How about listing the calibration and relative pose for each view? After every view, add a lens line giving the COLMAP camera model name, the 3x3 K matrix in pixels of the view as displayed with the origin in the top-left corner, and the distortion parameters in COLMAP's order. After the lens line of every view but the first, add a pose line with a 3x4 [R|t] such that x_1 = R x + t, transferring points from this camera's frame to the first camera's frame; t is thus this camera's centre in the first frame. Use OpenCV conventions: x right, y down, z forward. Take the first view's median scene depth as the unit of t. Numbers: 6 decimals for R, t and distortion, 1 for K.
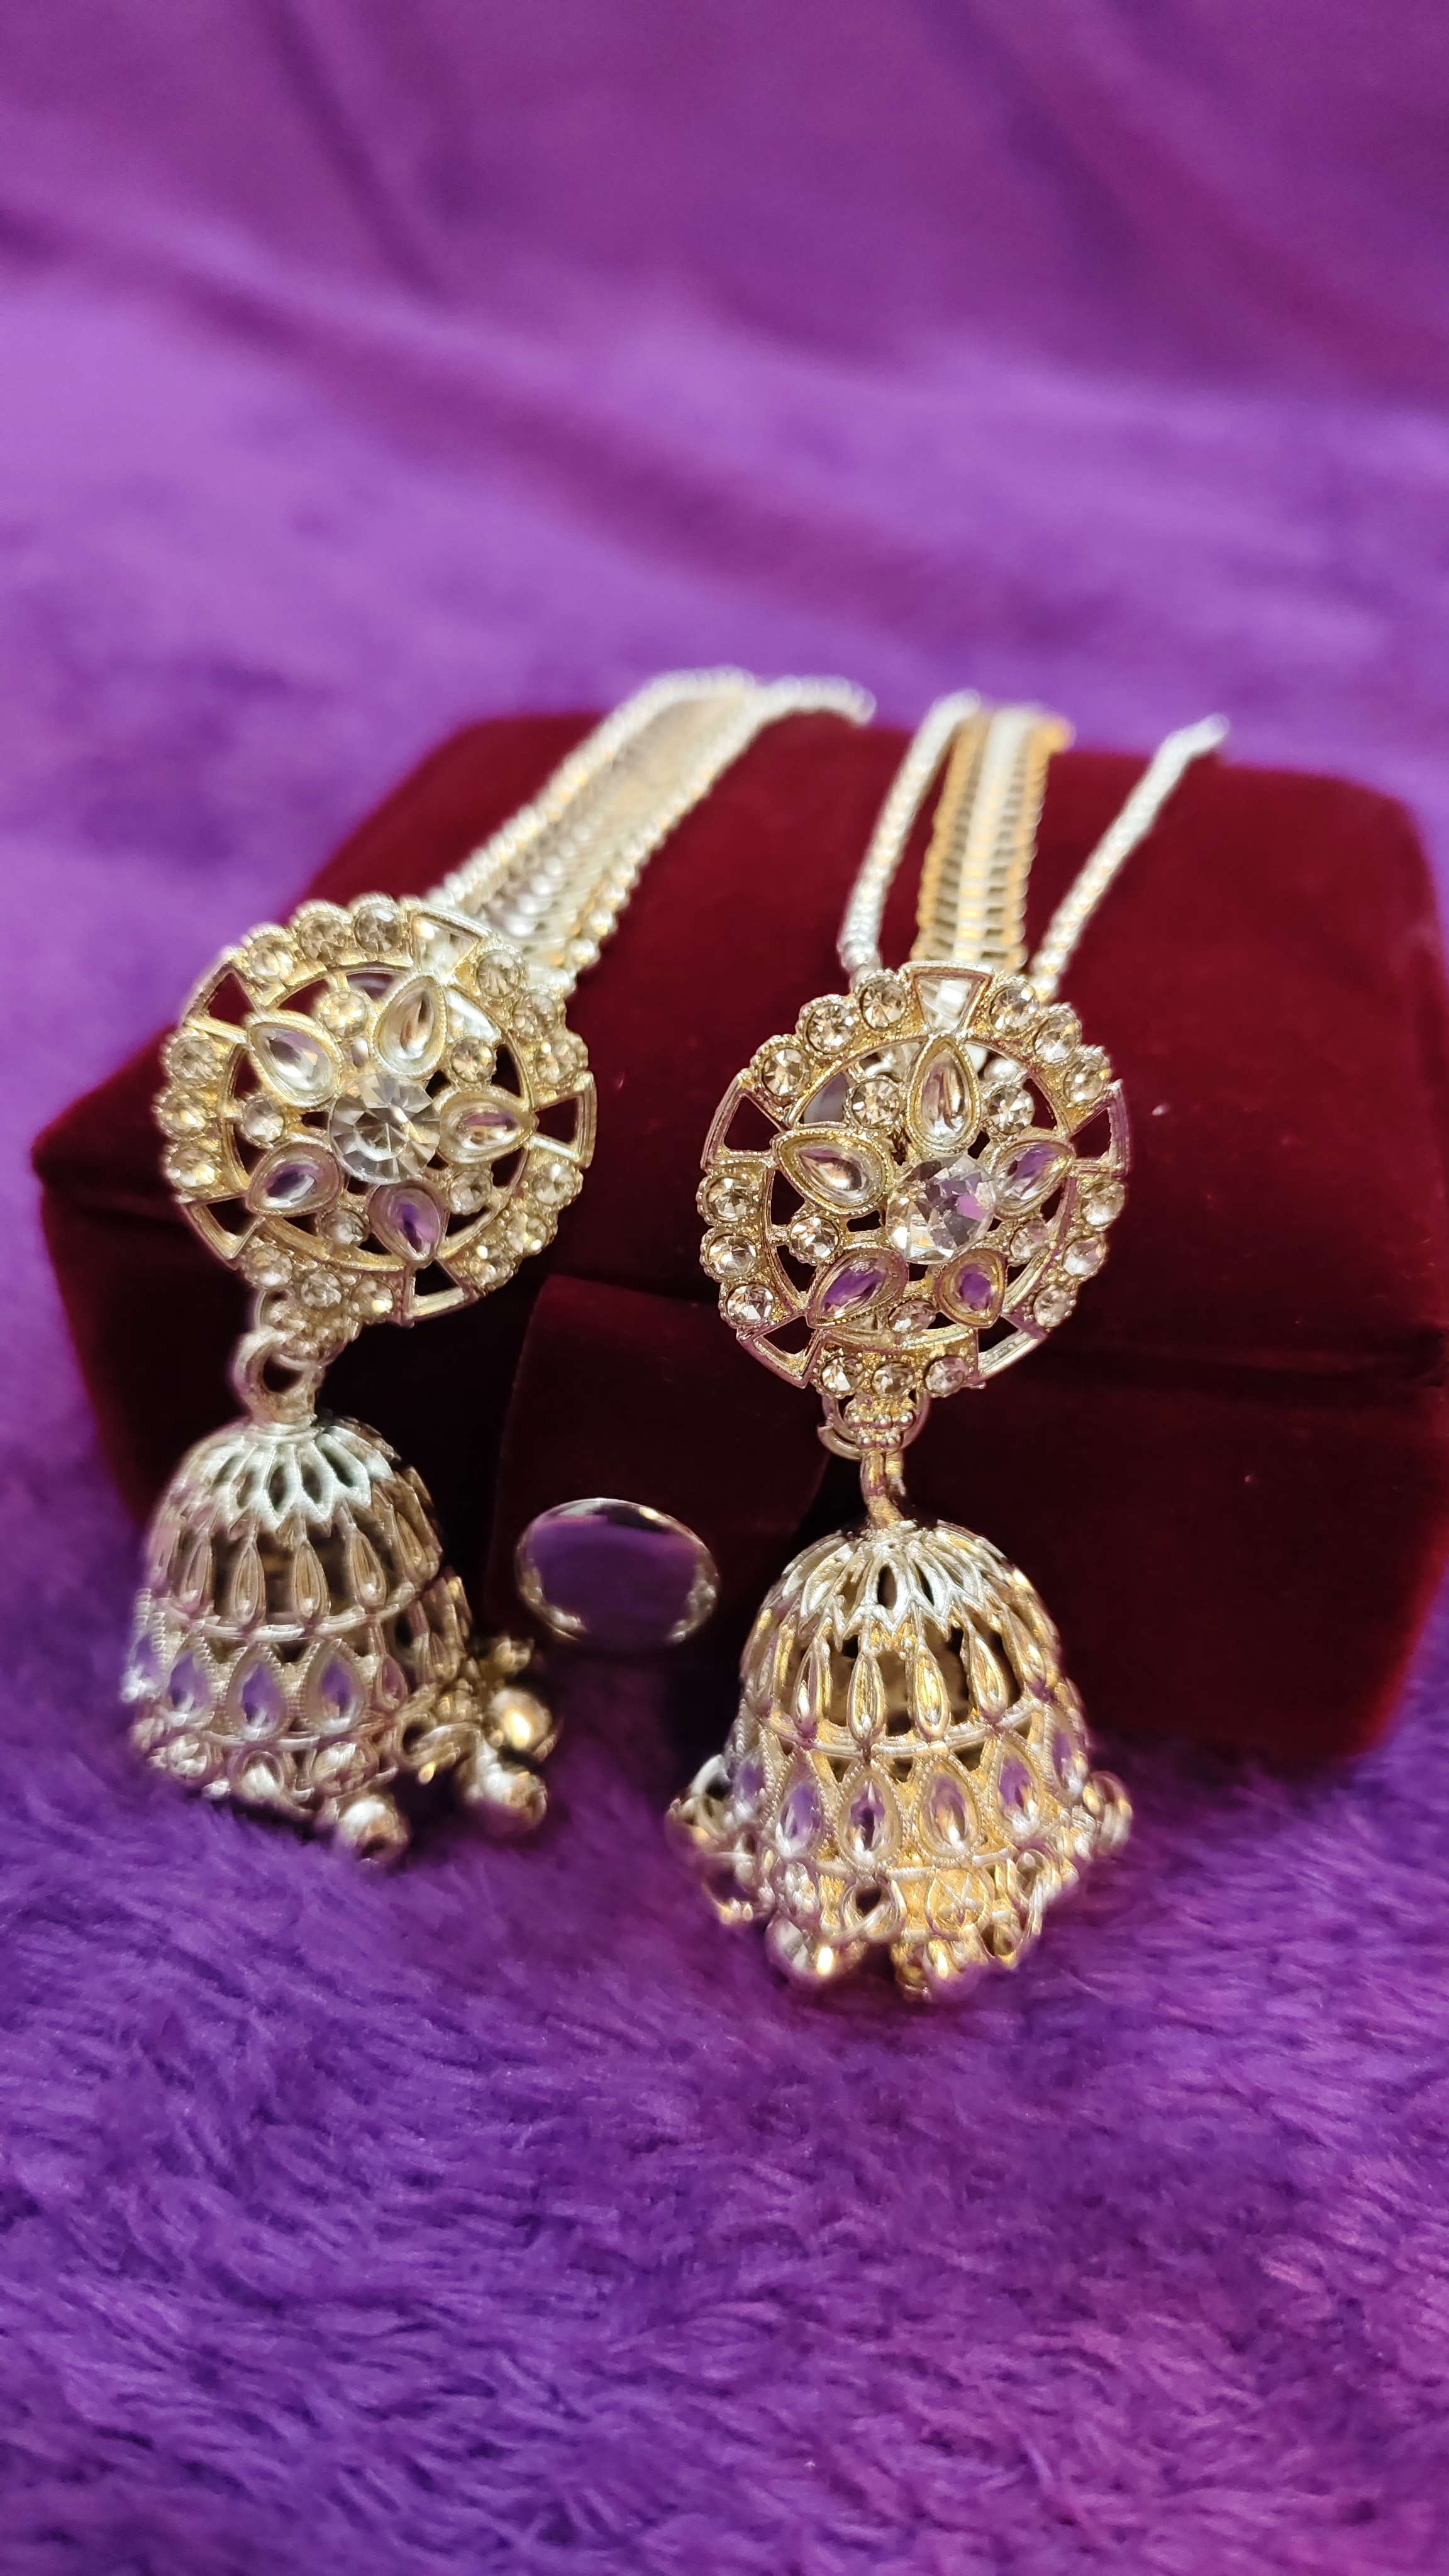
lens RADIAL K [[2171.9, 0, 724.5], [0, 2171.9, 1288.0], [0, 0, 1]] dist [0.132673, 0.004047]
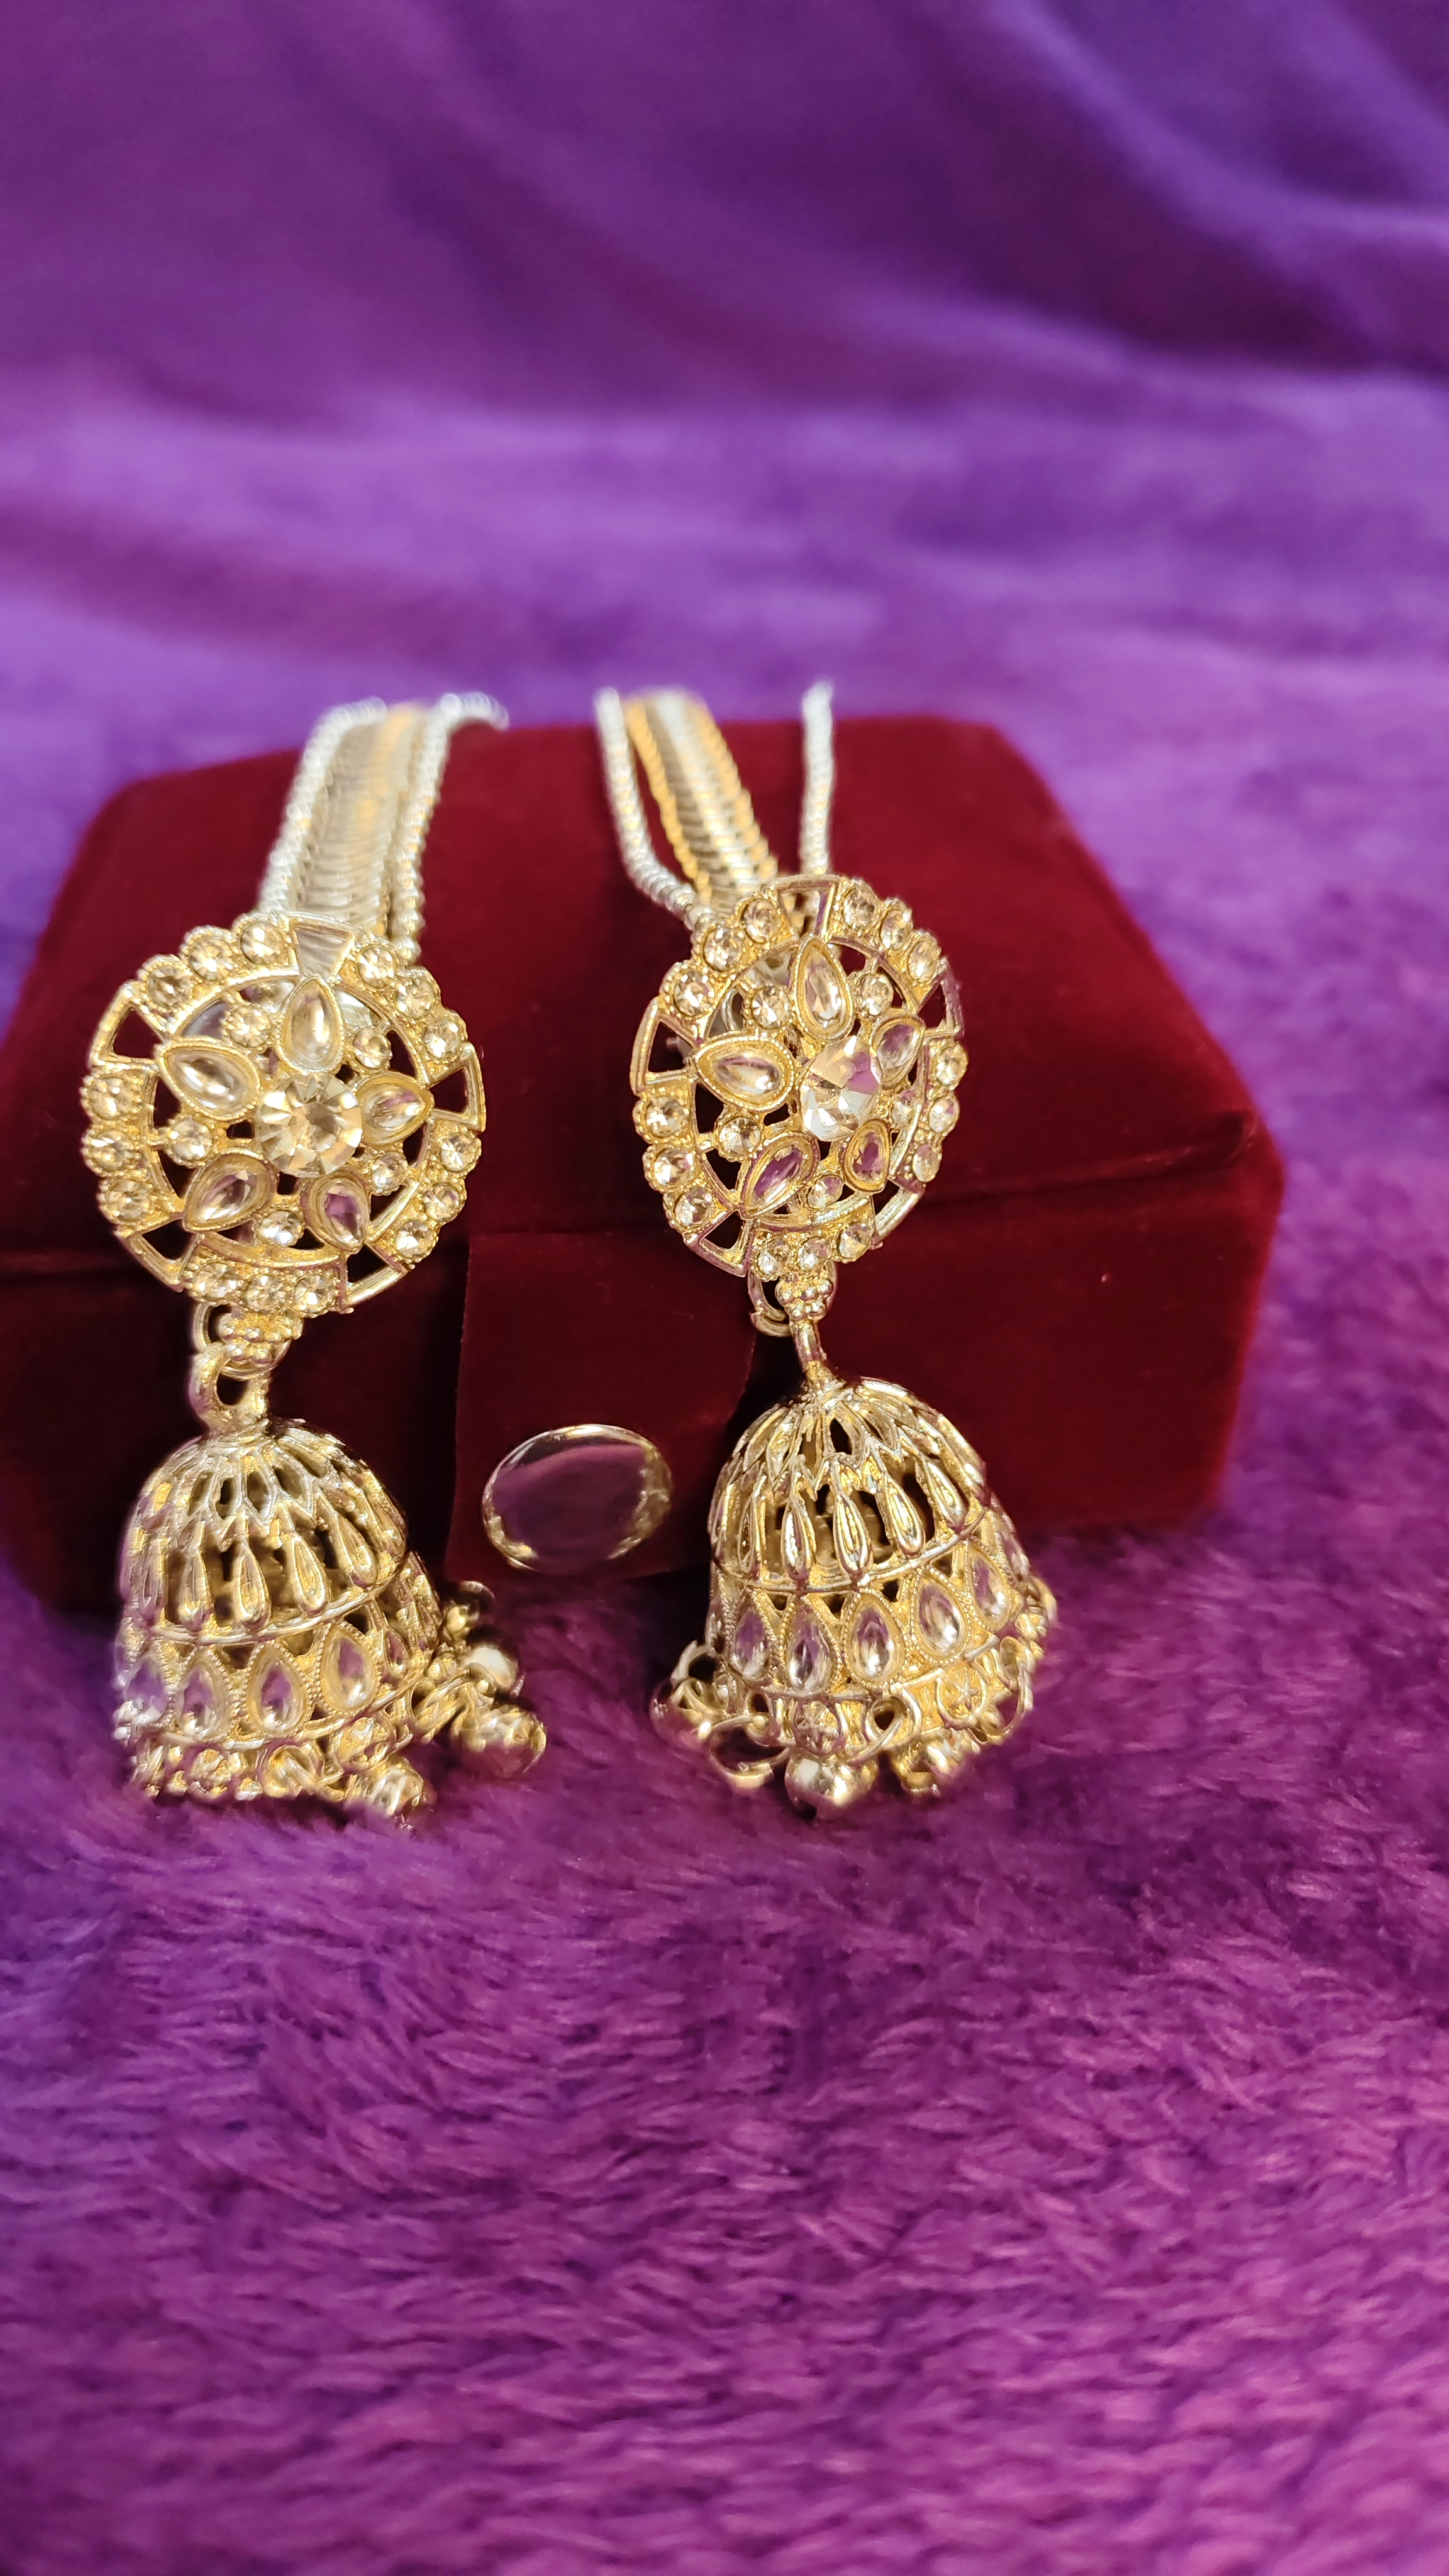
lens RADIAL K [[2171.9, 0, 724.5], [0, 2171.9, 1288.0], [0, 0, 1]] dist [0.132673, 0.004047]
pose [[0.944151, -0.214830, 0.249853, -0.239455], [0.221573, 0.975143, 0.001168, 0.045719], [-0.243894, 0.054258, 0.968283, -0.072906]]
